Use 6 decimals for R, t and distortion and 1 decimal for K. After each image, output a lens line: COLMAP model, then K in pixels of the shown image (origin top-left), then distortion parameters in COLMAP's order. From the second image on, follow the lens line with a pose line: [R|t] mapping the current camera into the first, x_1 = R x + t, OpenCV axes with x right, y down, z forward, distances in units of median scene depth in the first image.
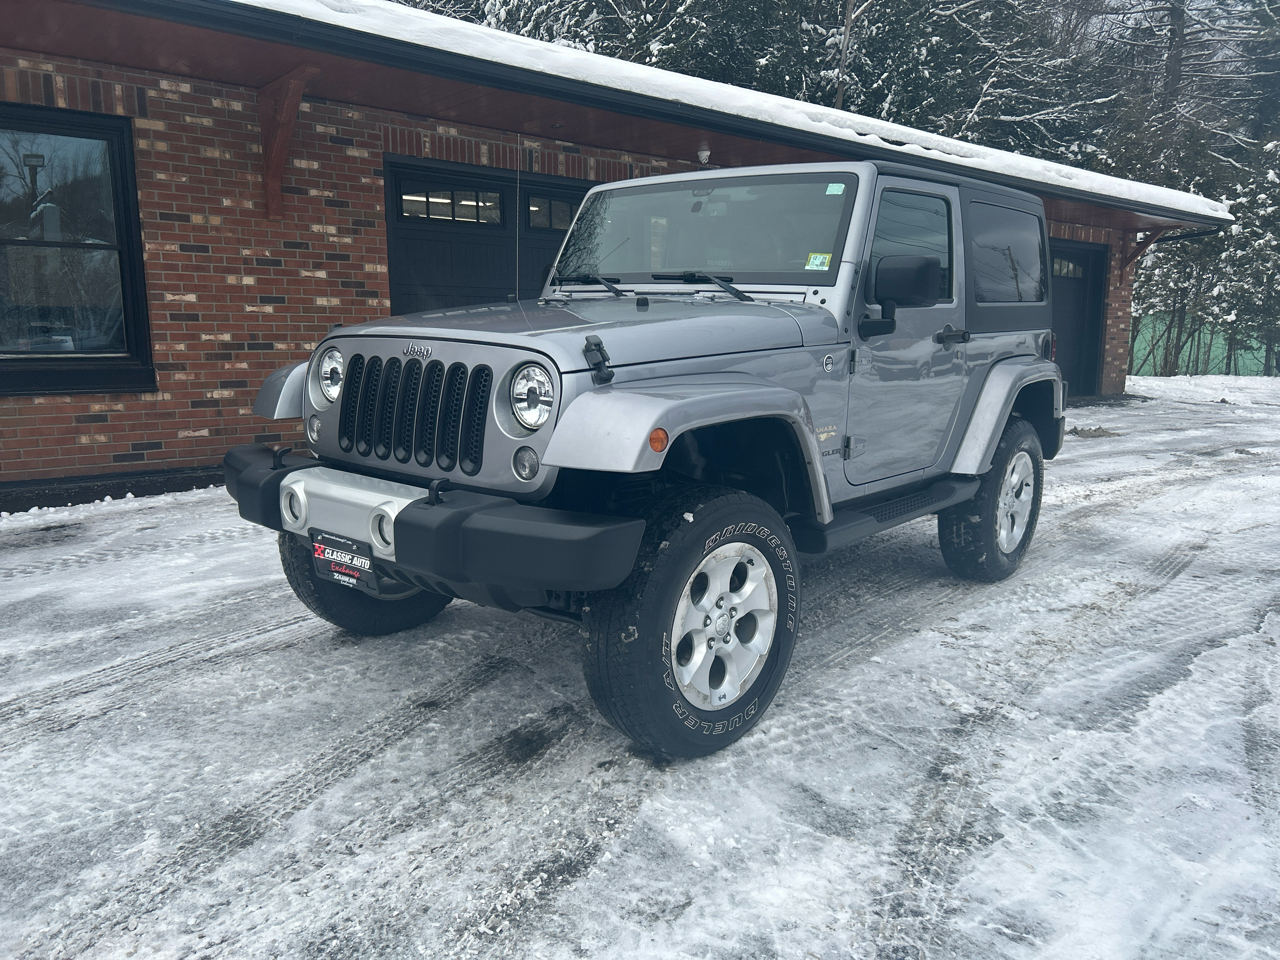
lens RADIAL K [[961.0, 0, 650.7], [0, 961.0, 481.9], [0, 0, 1]] dist [0.049265, -0.046839]
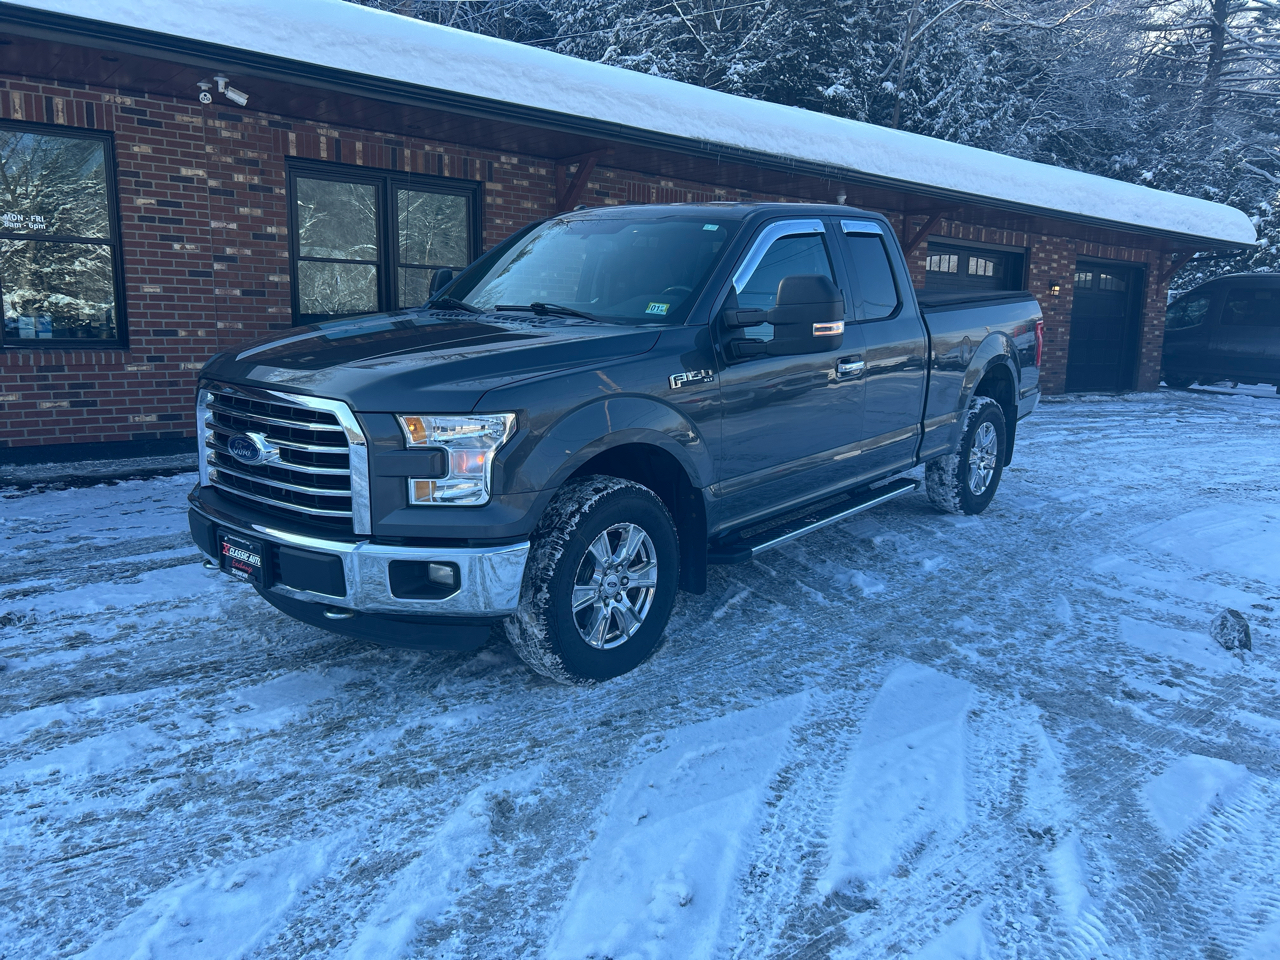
lens RADIAL K [[1004.0, 0, 683.0], [0, 1004.0, 478.1], [0, 0, 1]] dist [0.042231, -0.039317]
pose [[0.999807, 0.015846, 0.011629, -0.217530], [-0.015755, 0.999845, -0.007816, 0.072668], [-0.011752, 0.007632, 0.999902, -0.471301]]
